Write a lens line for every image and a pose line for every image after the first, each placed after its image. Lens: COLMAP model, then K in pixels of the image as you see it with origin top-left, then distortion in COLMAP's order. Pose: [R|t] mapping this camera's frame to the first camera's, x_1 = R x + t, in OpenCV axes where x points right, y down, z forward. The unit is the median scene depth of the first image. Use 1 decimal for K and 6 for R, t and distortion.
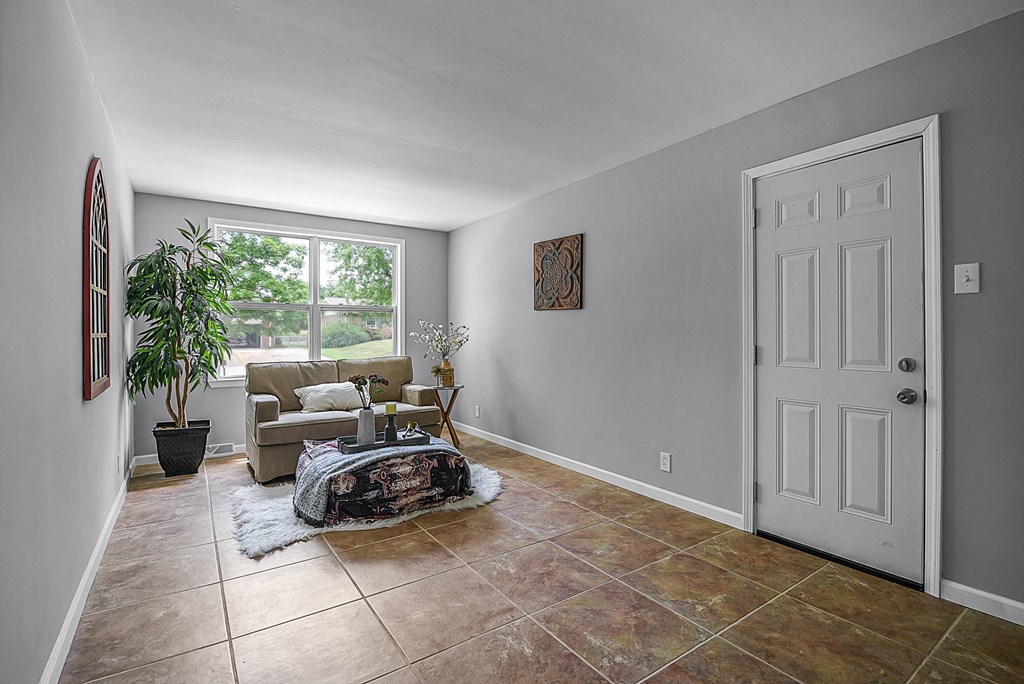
lens RADIAL K [[463.5, 0, 512.0], [0, 463.5, 342.0], [0, 0, 1]] dist [0.004438, -0.011661]
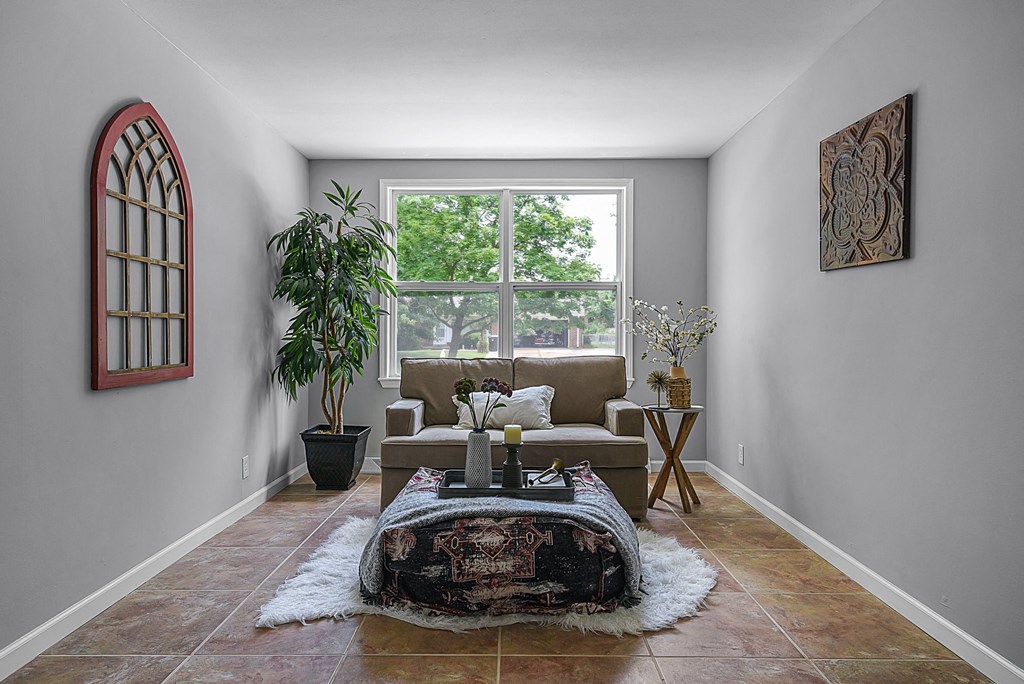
lens RADIAL K [[611.1, 0, 512.2], [0, 611.1, 340.5], [0, 0, 1]] dist [0.015378, -0.000037]
pose [[0.823108, 0.011231, -0.567773, 0.175740], [-0.013819, 0.999904, -0.000254, 0.014774], [0.567716, 0.008055, 0.823185, 0.277625]]
